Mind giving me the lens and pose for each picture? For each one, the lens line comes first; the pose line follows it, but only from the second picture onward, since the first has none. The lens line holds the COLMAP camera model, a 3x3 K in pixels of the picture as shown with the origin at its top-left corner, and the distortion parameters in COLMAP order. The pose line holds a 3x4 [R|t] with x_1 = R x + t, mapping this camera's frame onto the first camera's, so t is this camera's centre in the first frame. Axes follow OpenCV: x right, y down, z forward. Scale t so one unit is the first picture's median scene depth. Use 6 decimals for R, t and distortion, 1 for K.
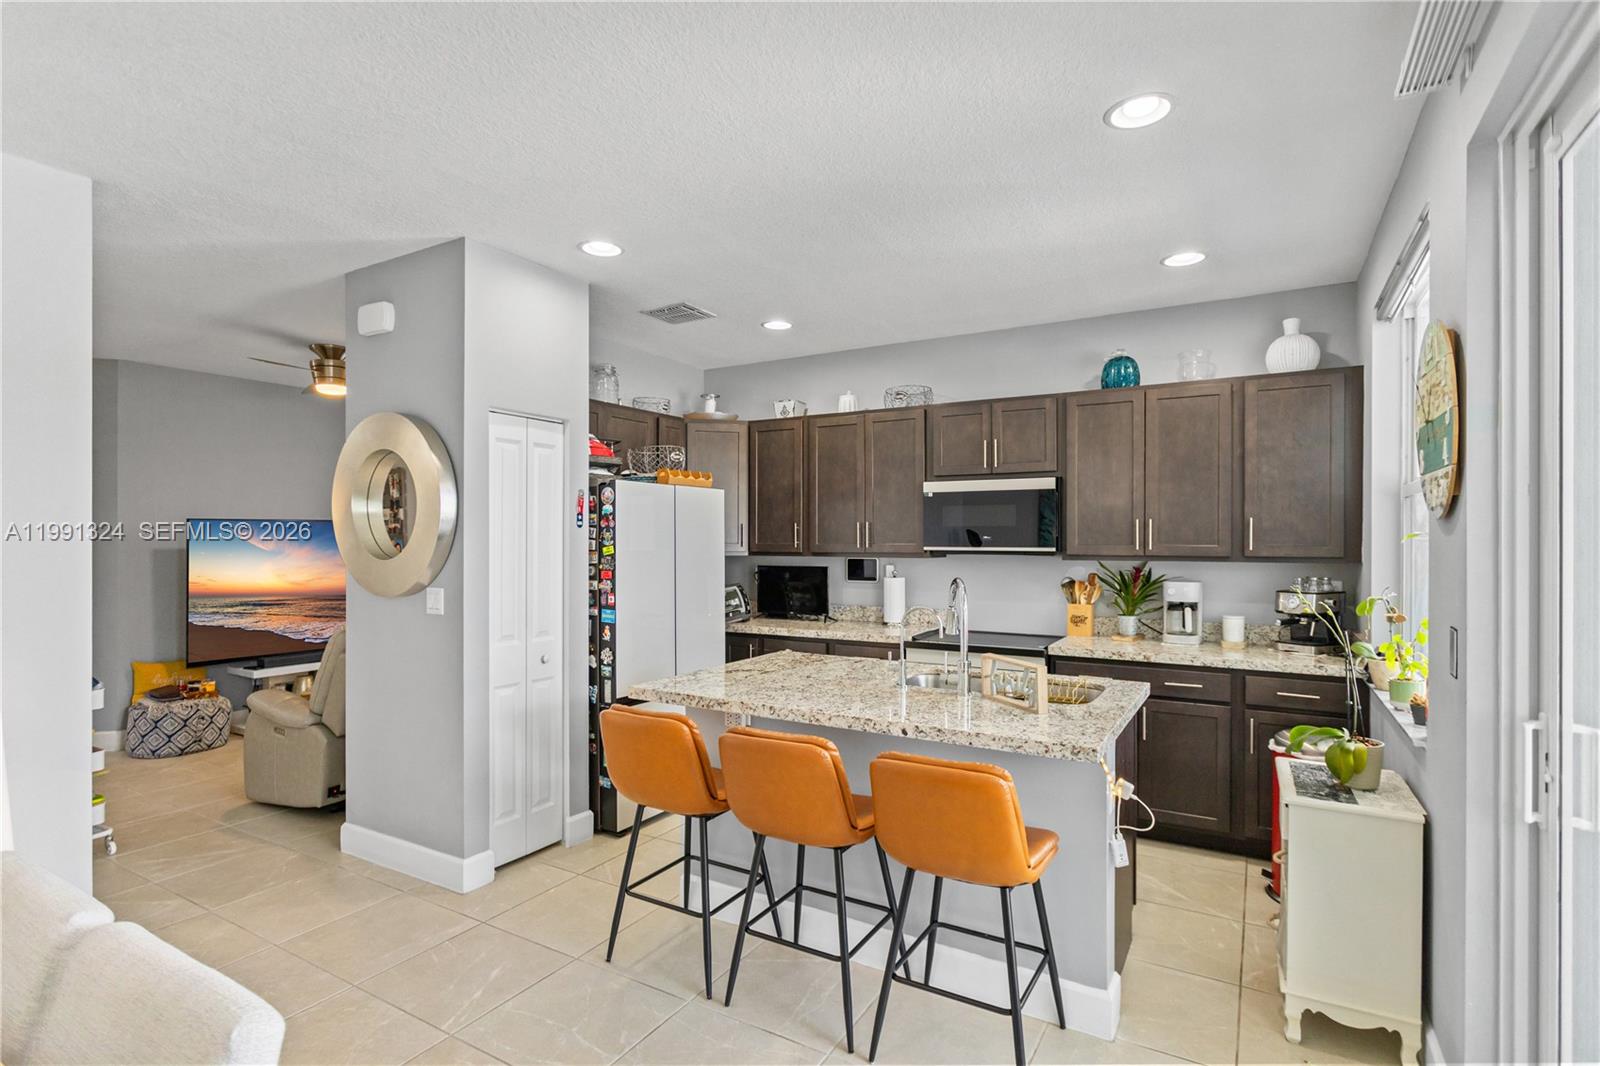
lens RADIAL K [[783.8, 0, 792.5], [0, 783.8, 538.4], [0, 0, 1]] dist [-0.016147, 0.011255]
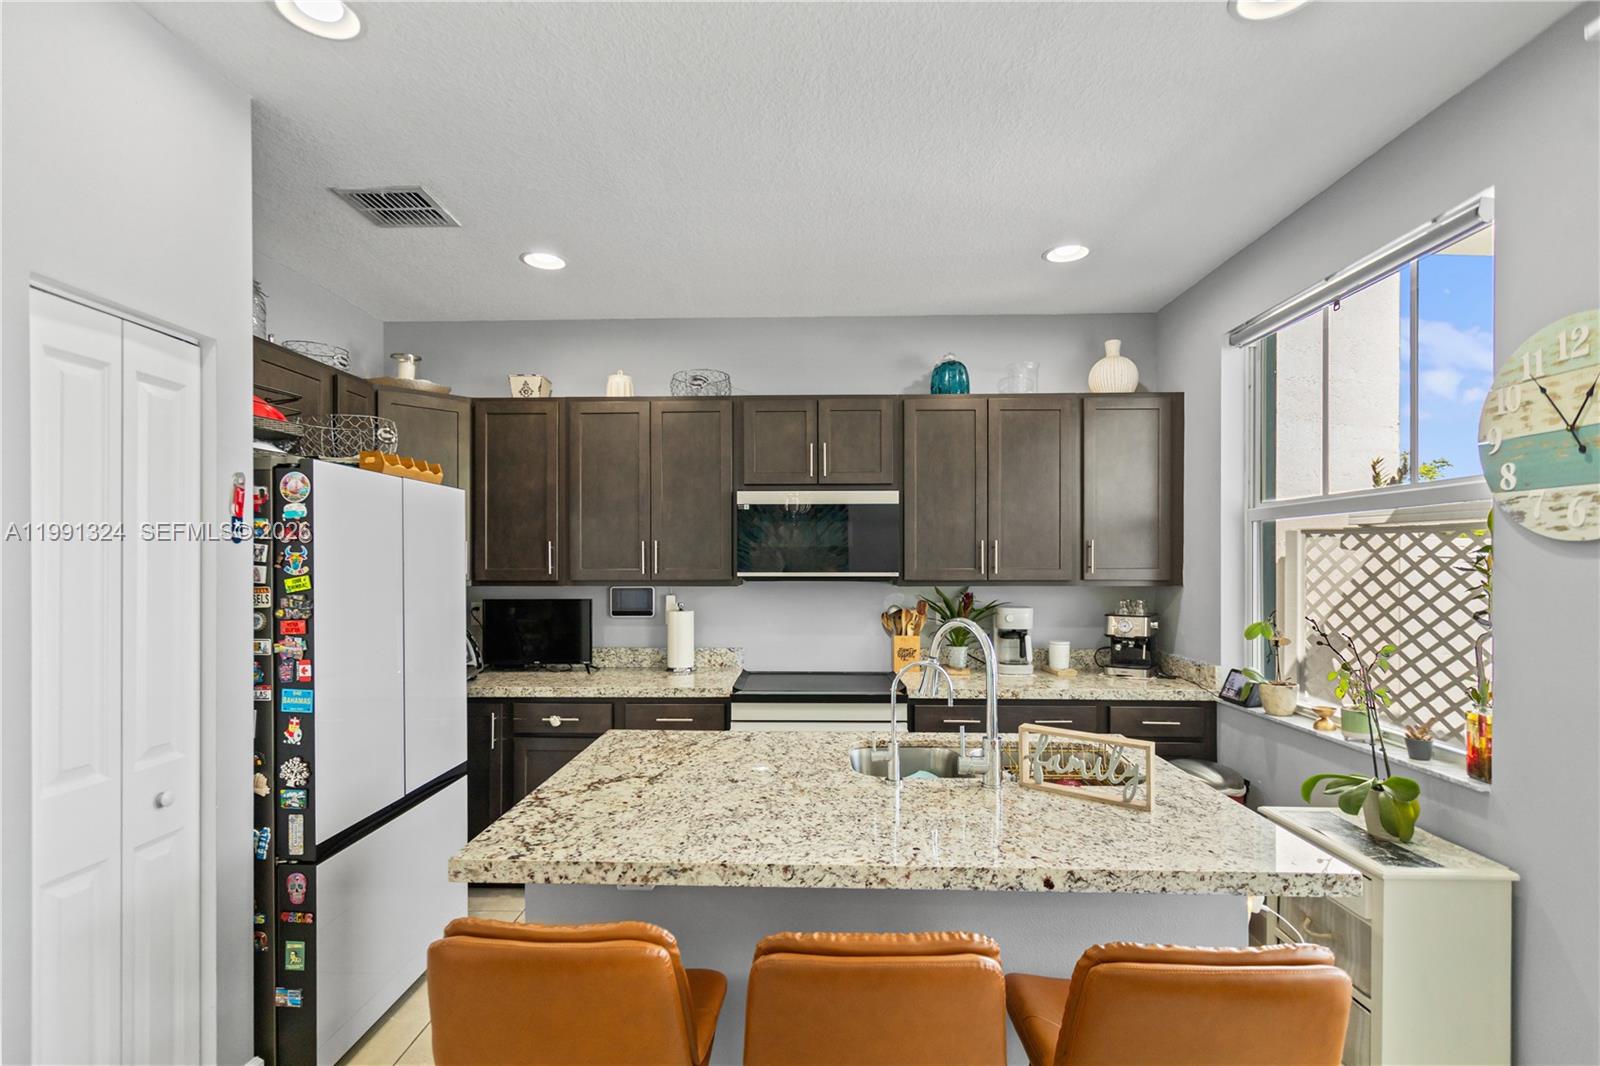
lens RADIAL K [[759.2, 0, 789.0], [0, 759.2, 561.4], [0, 0, 1]] dist [0.002738, 0.000660]
pose [[0.876239, -0.001314, 0.481875, -0.187497], [0.001283, 0.999999, 0.000392, -0.000770], [-0.481875, 0.000275, 0.876240, 0.348342]]
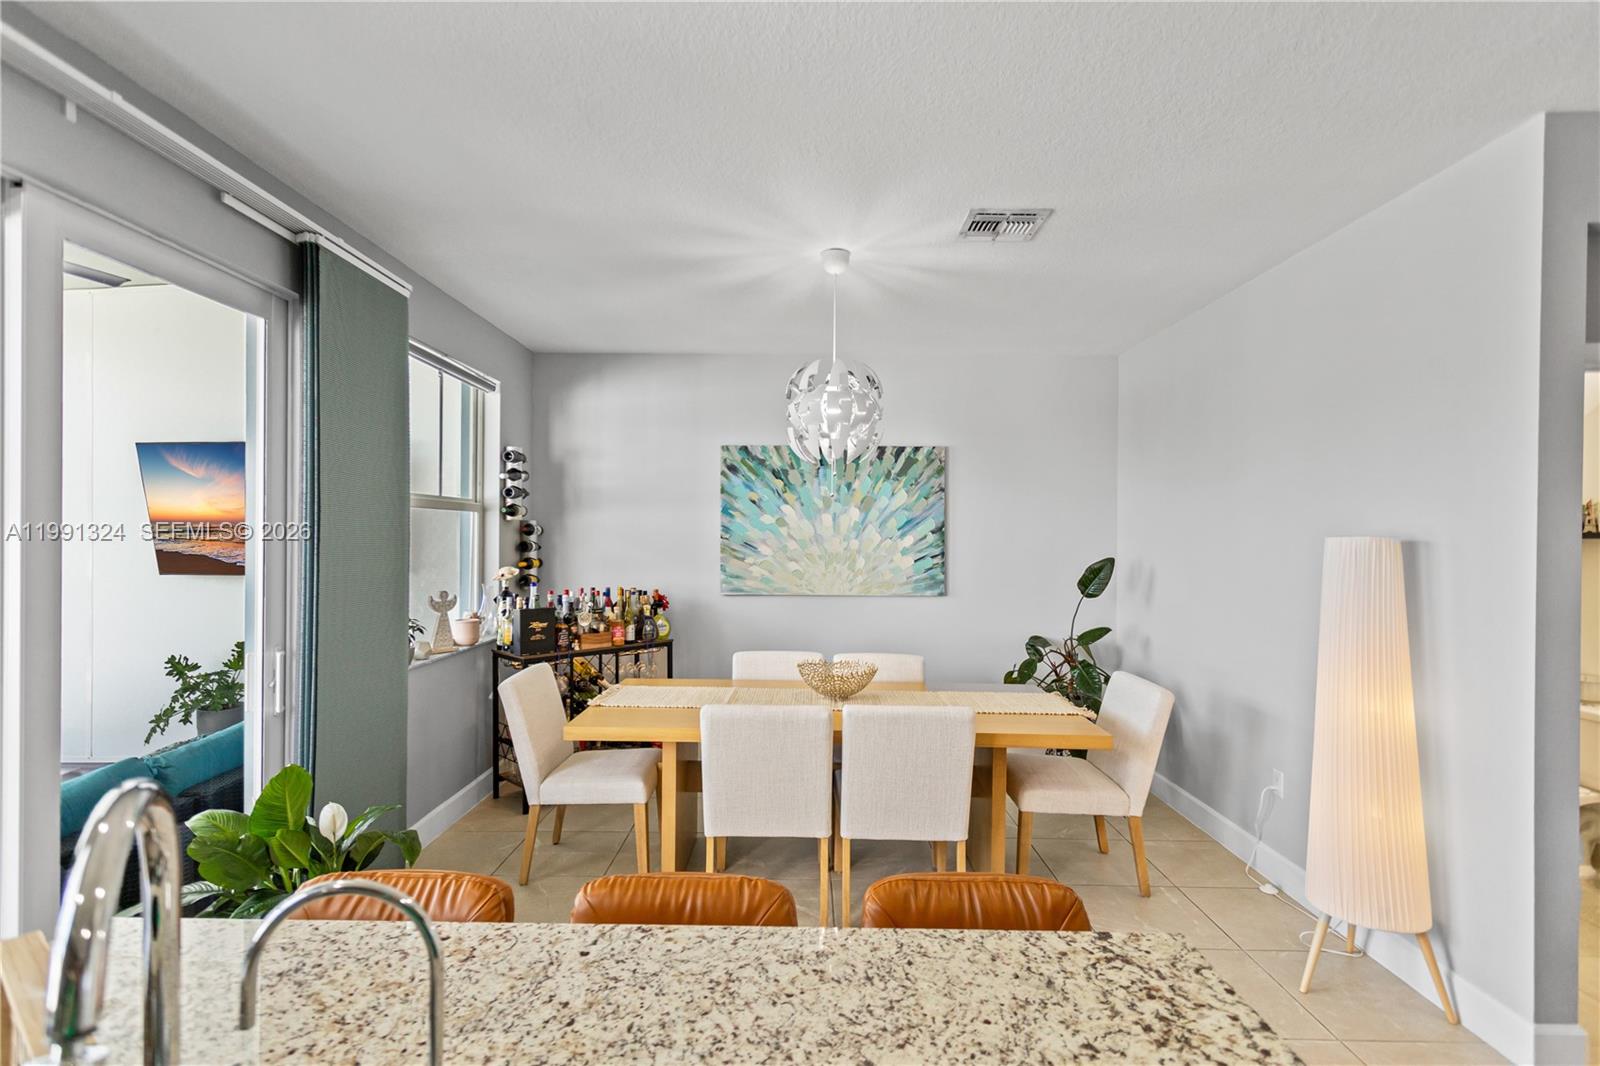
lens RADIAL K [[756.3, 0, 787.7], [0, 756.3, 543.3], [0, 0, 1]] dist [-0.000665, 0.006067]
pose [[-0.870982, -0.001965, -0.491312, 0.118779], [-0.008351, 0.999907, 0.010806, -0.010452], [0.491245, 0.013514, -0.870917, 0.918726]]
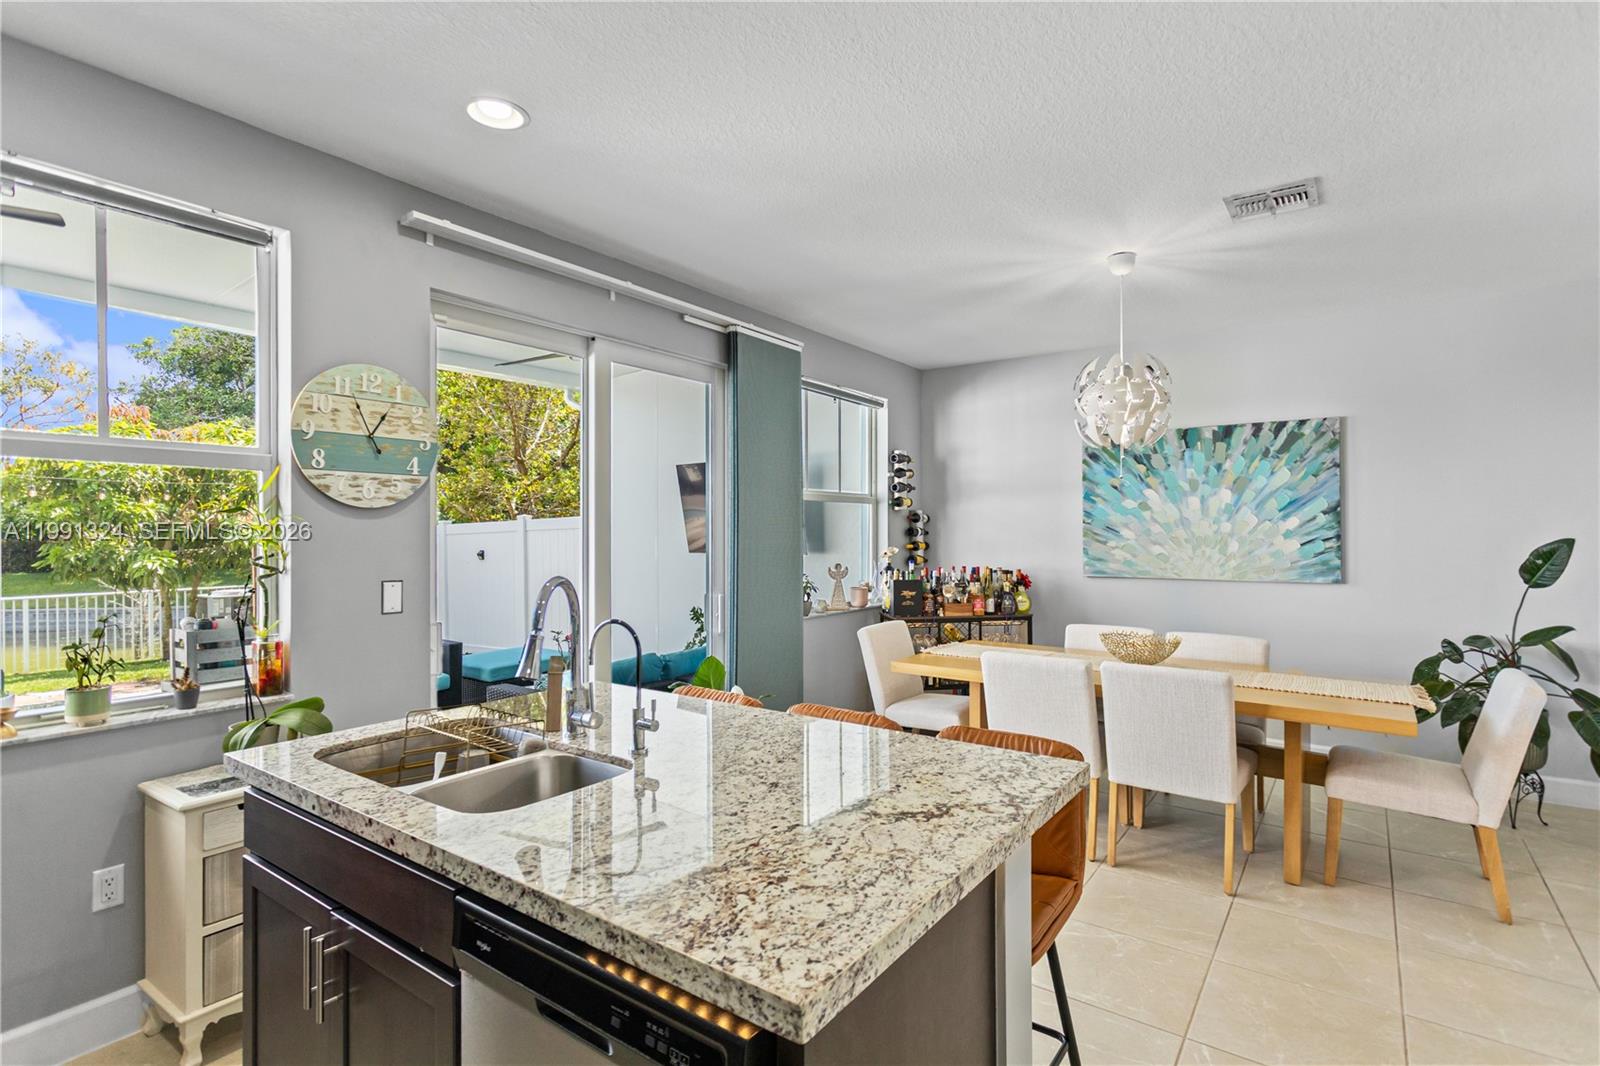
lens RADIAL K [[772.3, 0, 791.5], [0, 772.3, 543.7], [0, 0, 1]] dist [0.000242, 0.000580]
pose [[-0.995266, -0.000762, 0.097188, -0.030545], [0.000897, 0.999855, 0.017024, 0.009650], [-0.097187, 0.017030, -0.995120, 1.189122]]
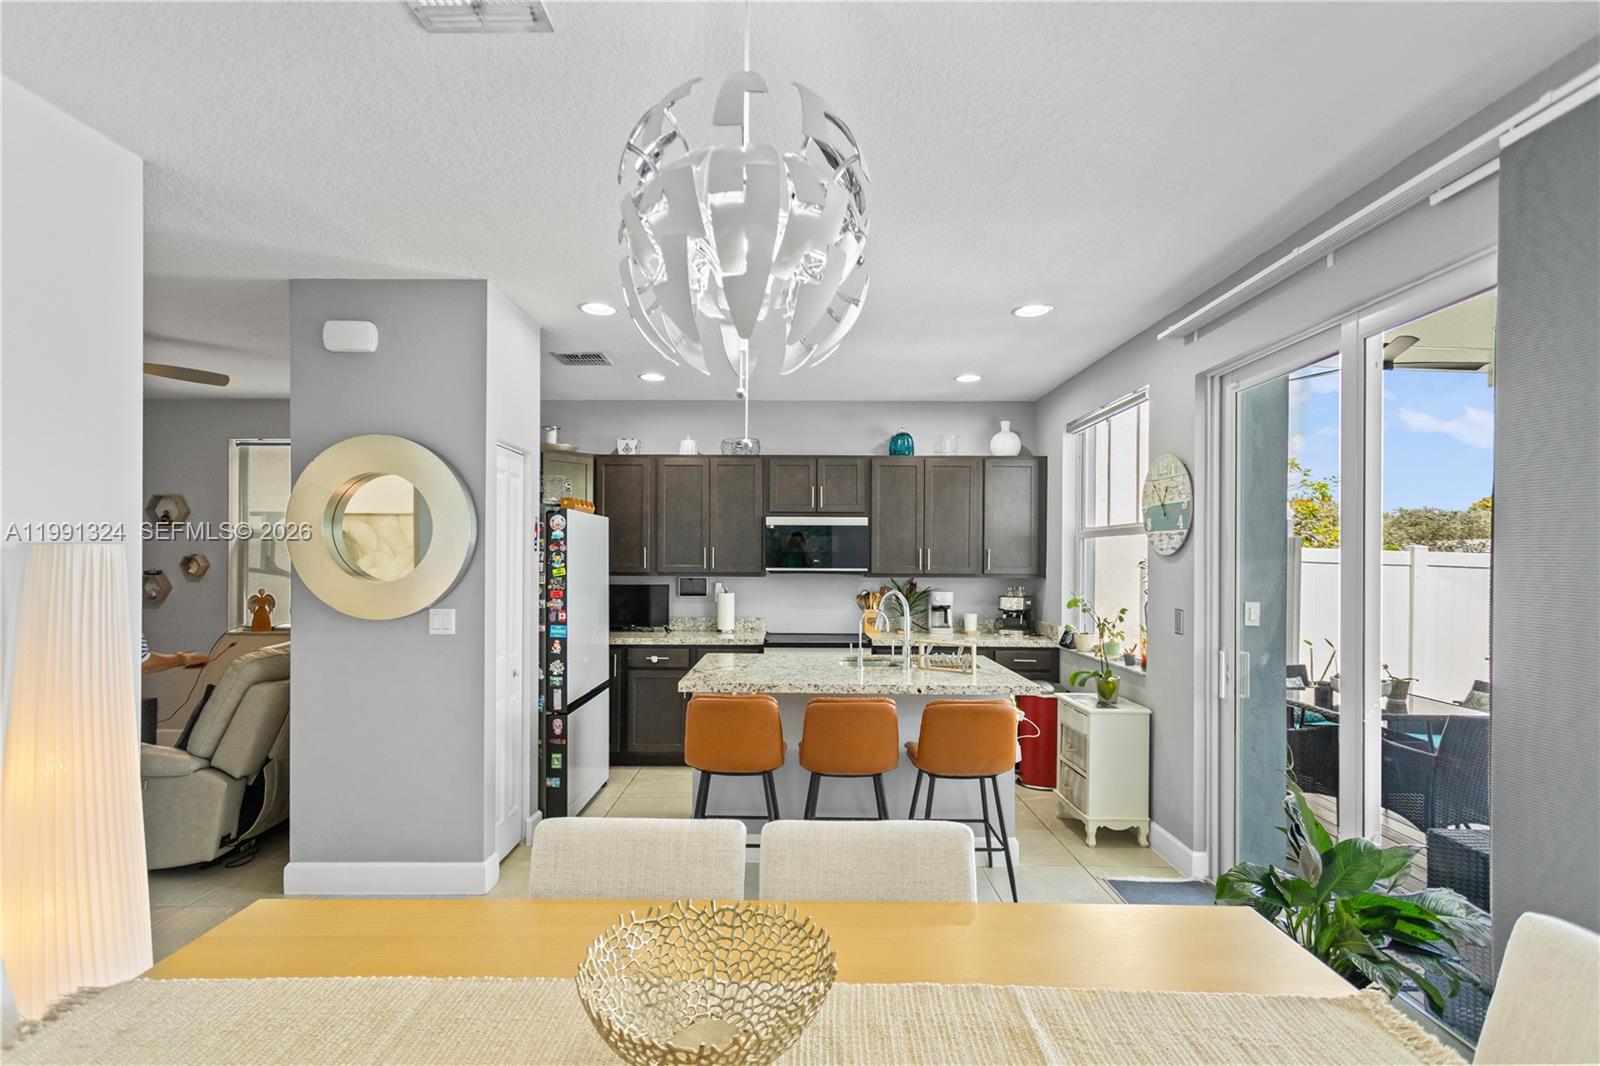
lens RADIAL K [[758.7, 0, 783.0], [0, 758.7, 558.1], [0, 0, 1]] dist [0.003838, 0.000755]
pose [[0.866742, 0.004382, 0.498737, -0.492891], [-0.004855, 0.999988, -0.000348, -0.005489], [-0.498733, -0.002120, 0.866753, -0.088503]]
